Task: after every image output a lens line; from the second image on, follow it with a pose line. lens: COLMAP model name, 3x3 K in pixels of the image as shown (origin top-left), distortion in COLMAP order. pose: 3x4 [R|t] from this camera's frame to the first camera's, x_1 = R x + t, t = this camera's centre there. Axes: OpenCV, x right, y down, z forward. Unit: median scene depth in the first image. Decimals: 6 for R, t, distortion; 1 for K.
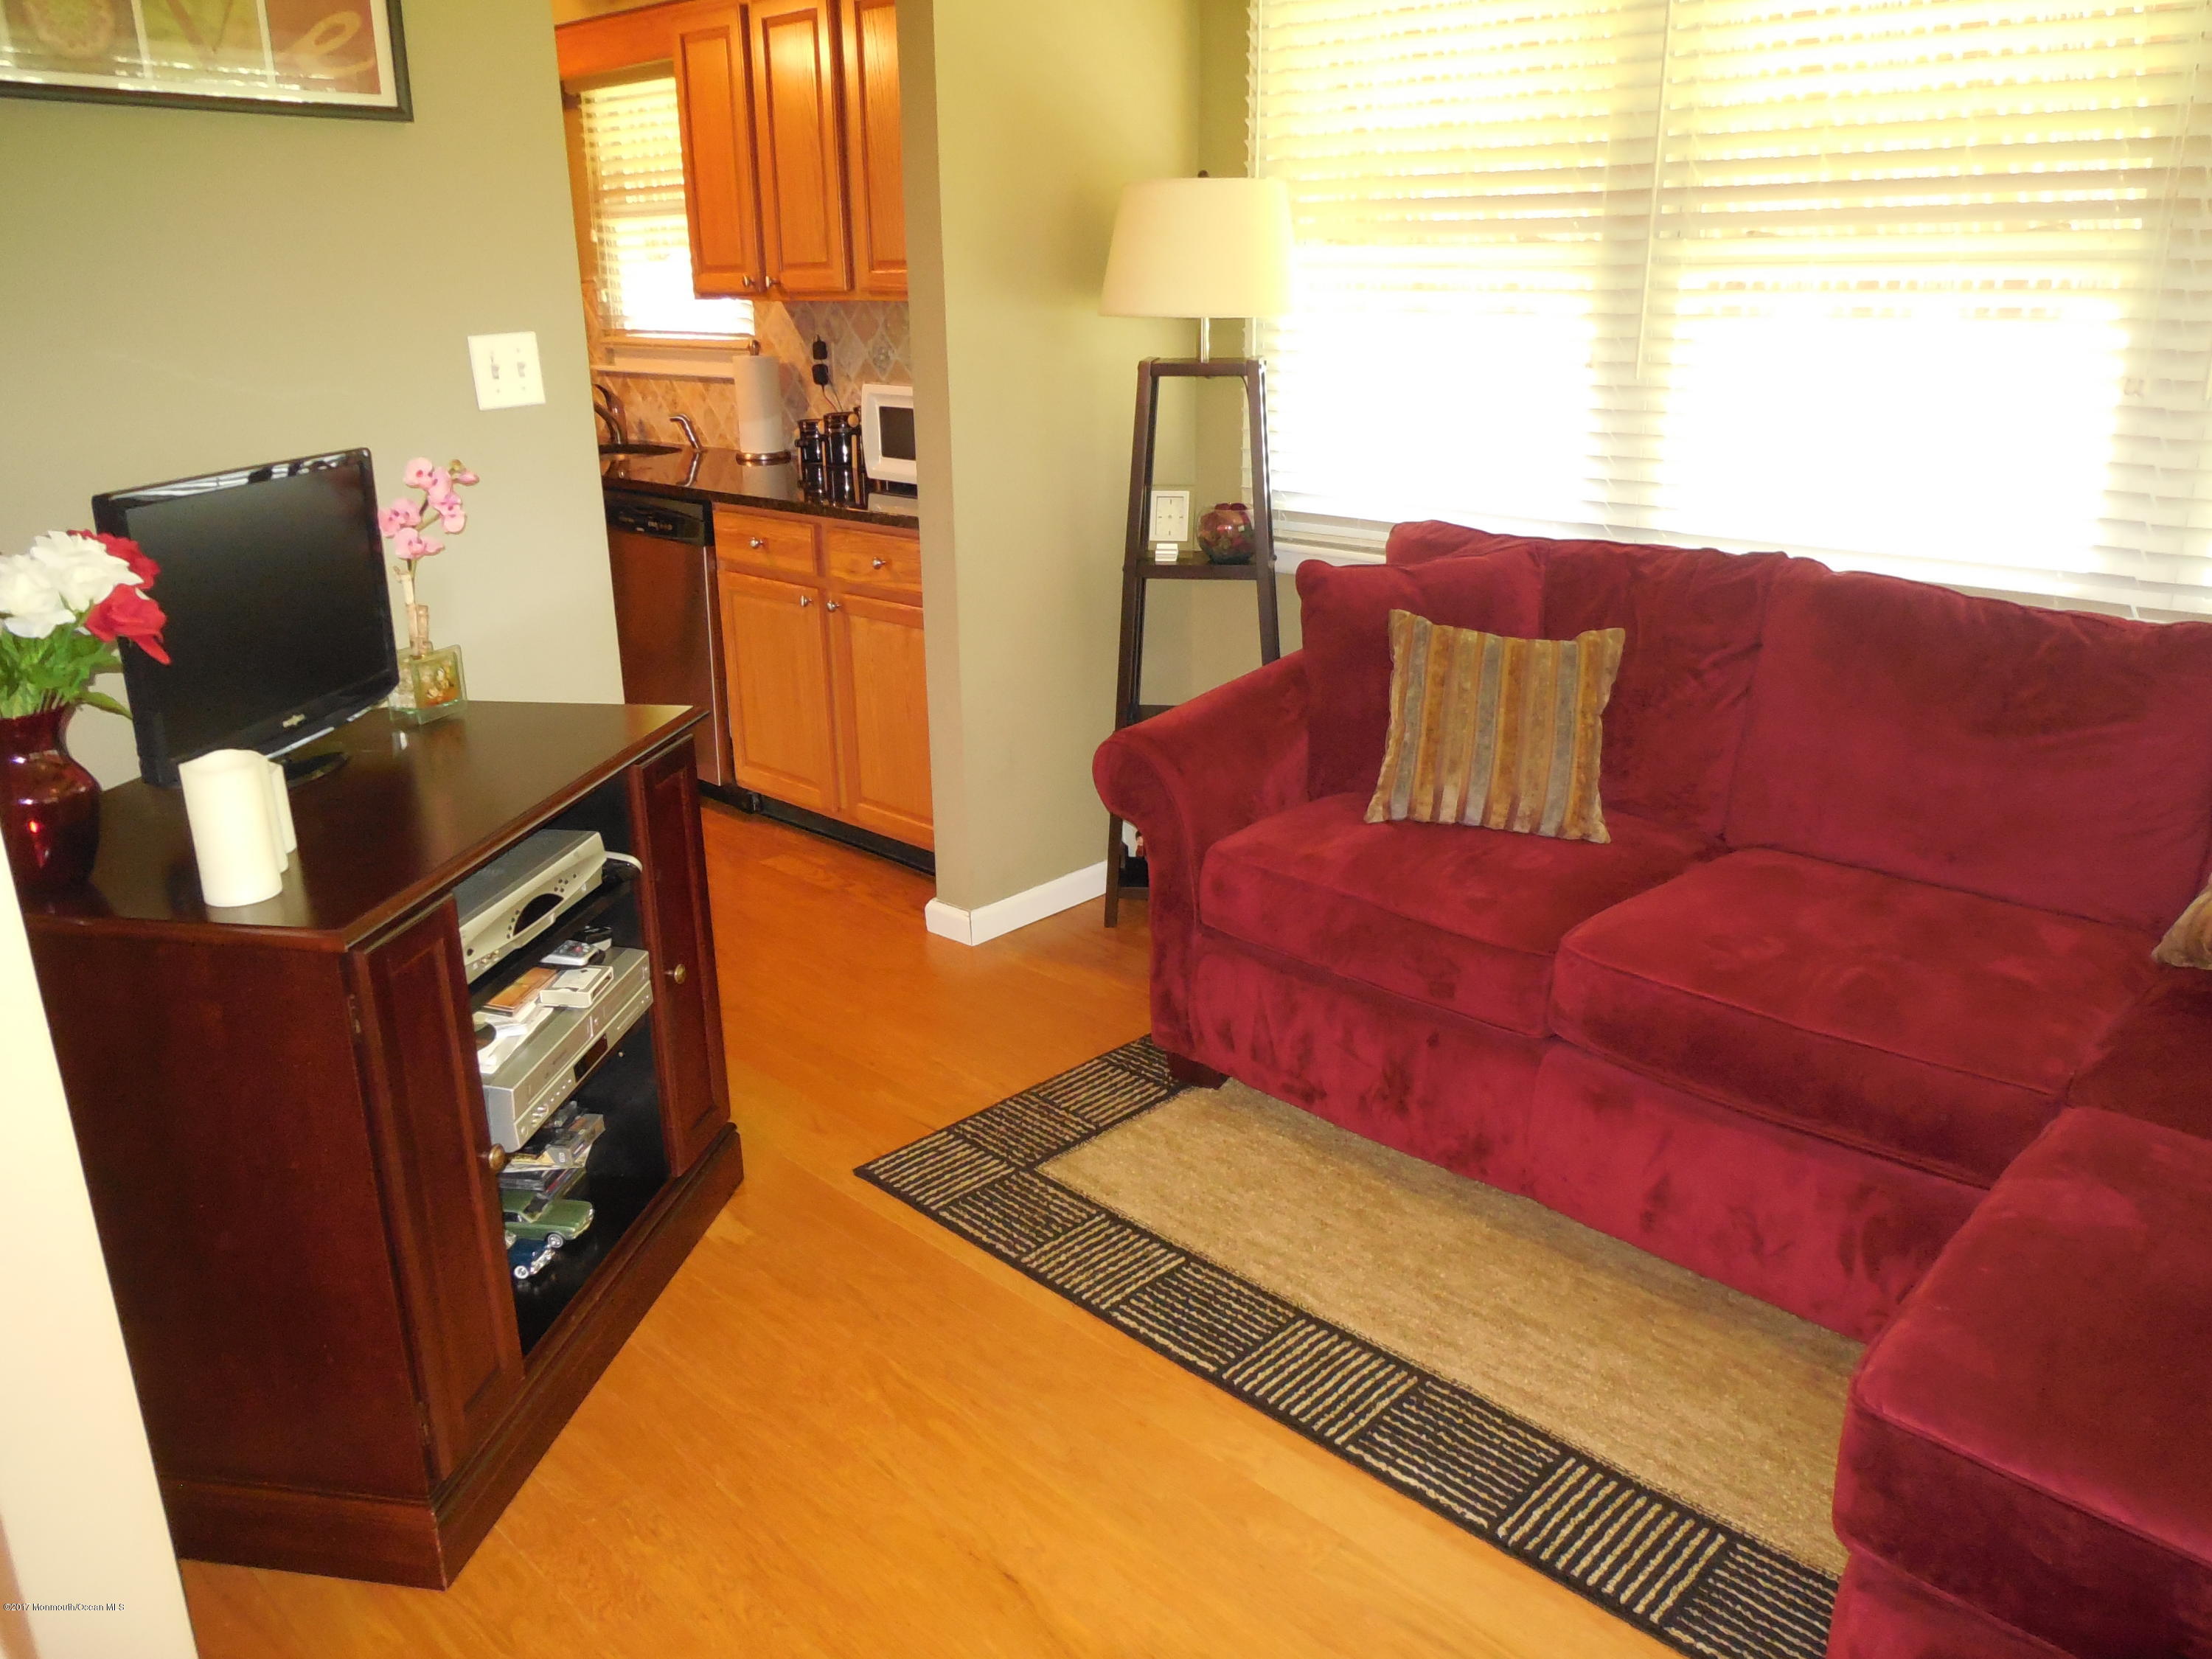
lens RADIAL K [[1665.4, 0, 1104.5], [0, 1665.4, 819.5], [0, 0, 1]] dist [-0.006501, 0.021738]
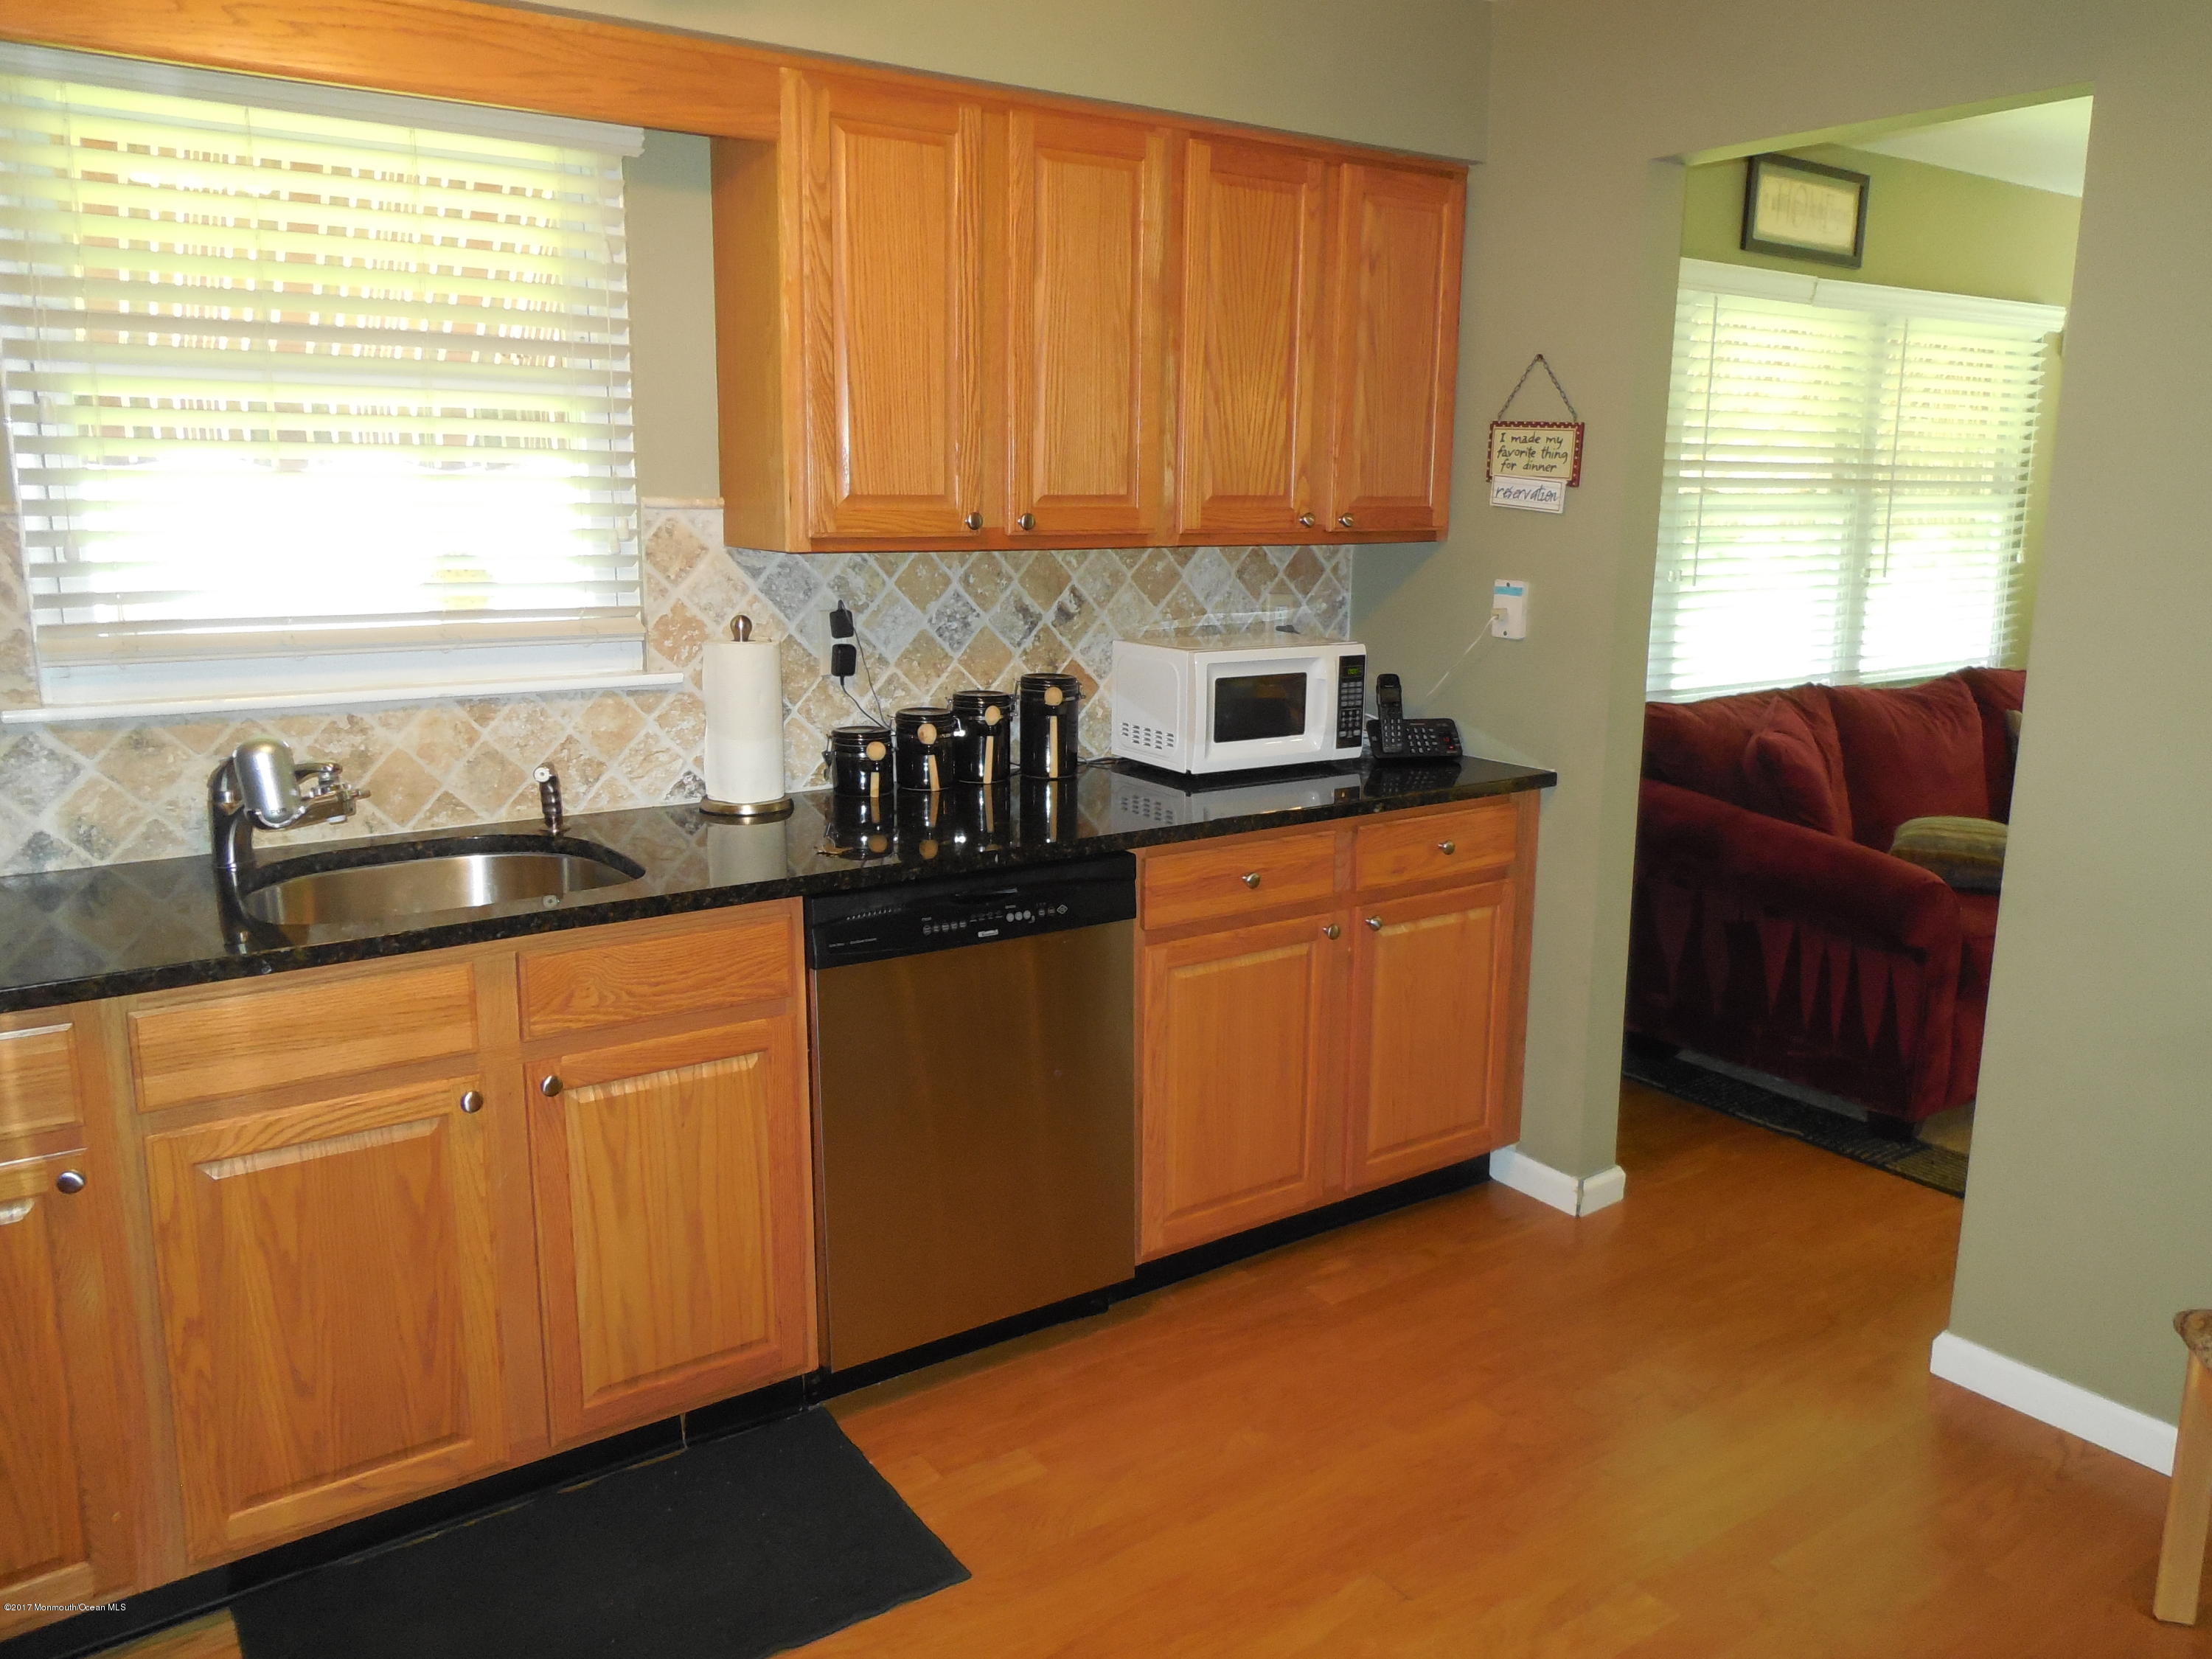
lens RADIAL K [[1665.4, 0, 1128.7], [0, 1665.4, 874.1], [0, 0, 1]] dist [-0.006501, 0.021738]
pose [[0.189731, -0.205292, 0.960134, -0.862266], [0.299577, 0.943369, 0.142508, -0.274231], [-0.935016, 0.260596, 0.240487, 0.845216]]
